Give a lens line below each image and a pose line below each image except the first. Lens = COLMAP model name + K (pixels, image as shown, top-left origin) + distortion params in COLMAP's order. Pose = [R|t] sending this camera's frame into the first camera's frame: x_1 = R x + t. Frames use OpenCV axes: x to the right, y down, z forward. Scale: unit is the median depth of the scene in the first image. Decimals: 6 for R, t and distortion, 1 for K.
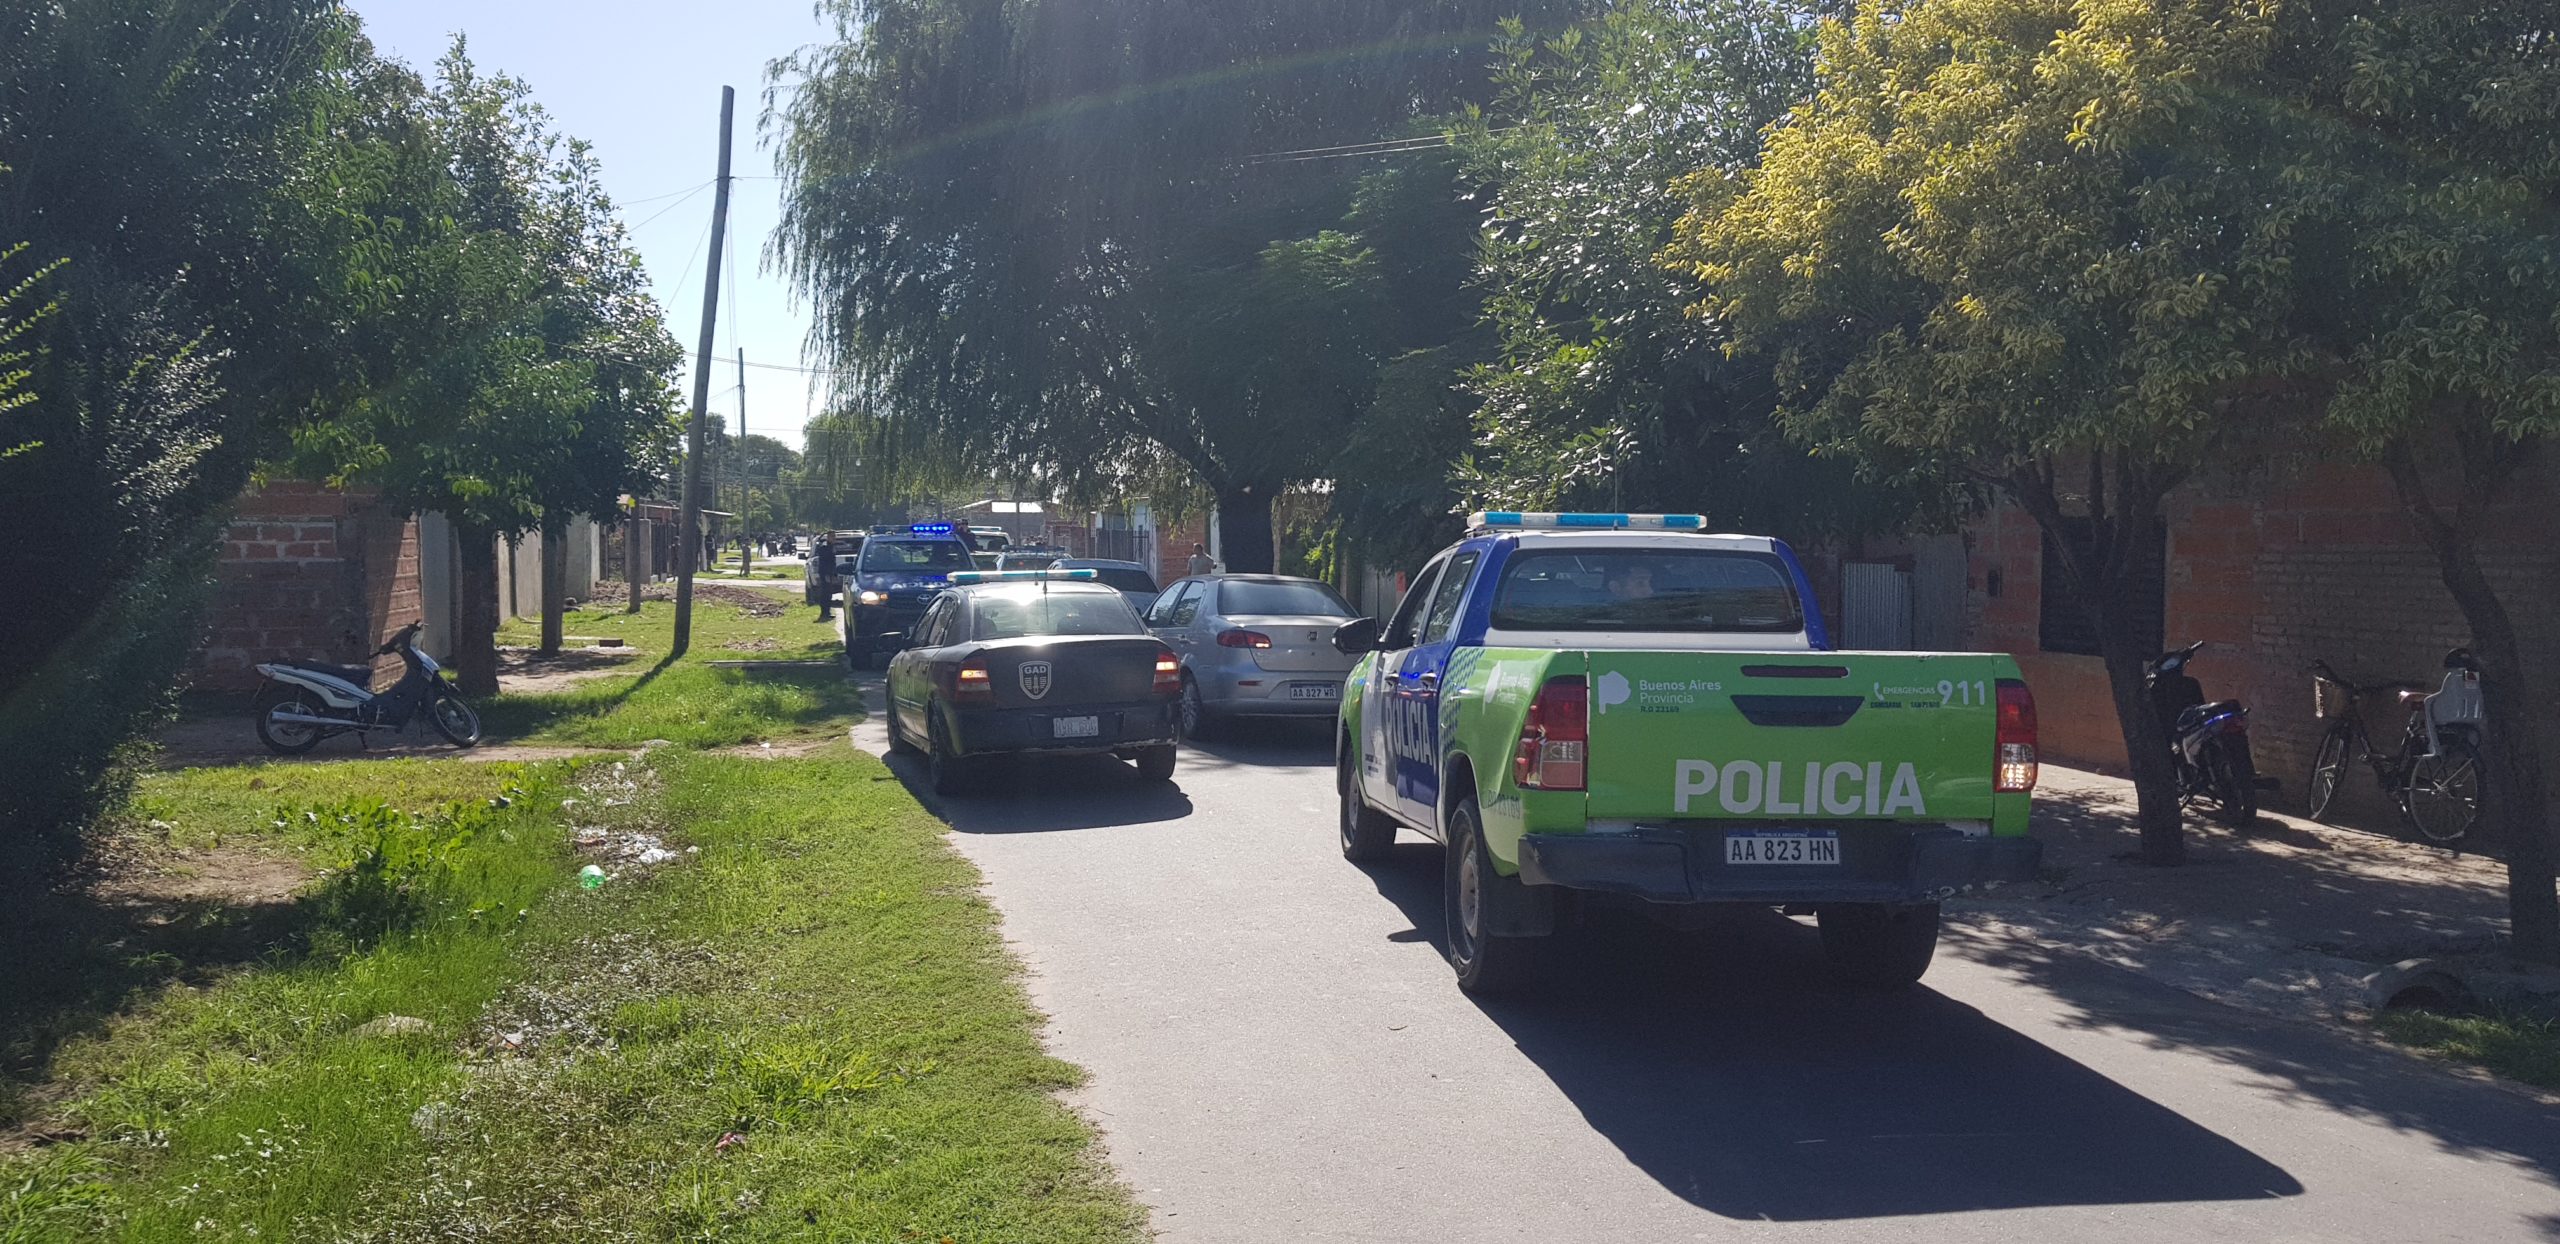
lens RADIAL K [[1694.3, 0, 1271.5], [0, 1694.3, 609.5], [0, 0, 1]] dist [0.079026, -0.070828]
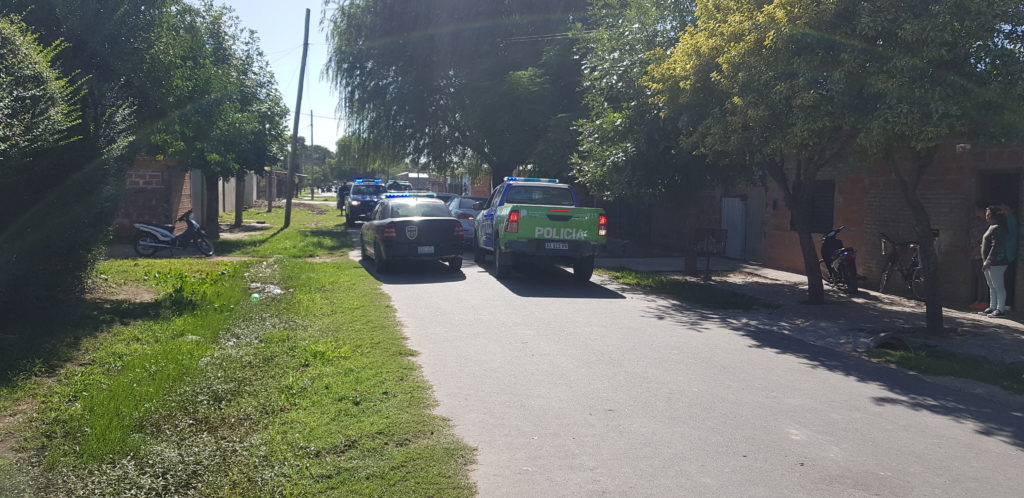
lens RADIAL K [[770.5, 0, 513.4], [0, 770.5, 250.0], [0, 0, 1]] dist [0.104510, -0.163870]
pose [[0.998613, 0.023302, -0.047221, 0.079999], [-0.022336, 0.999533, 0.020876, 0.040162], [0.047686, -0.019793, 0.998666, -0.238676]]
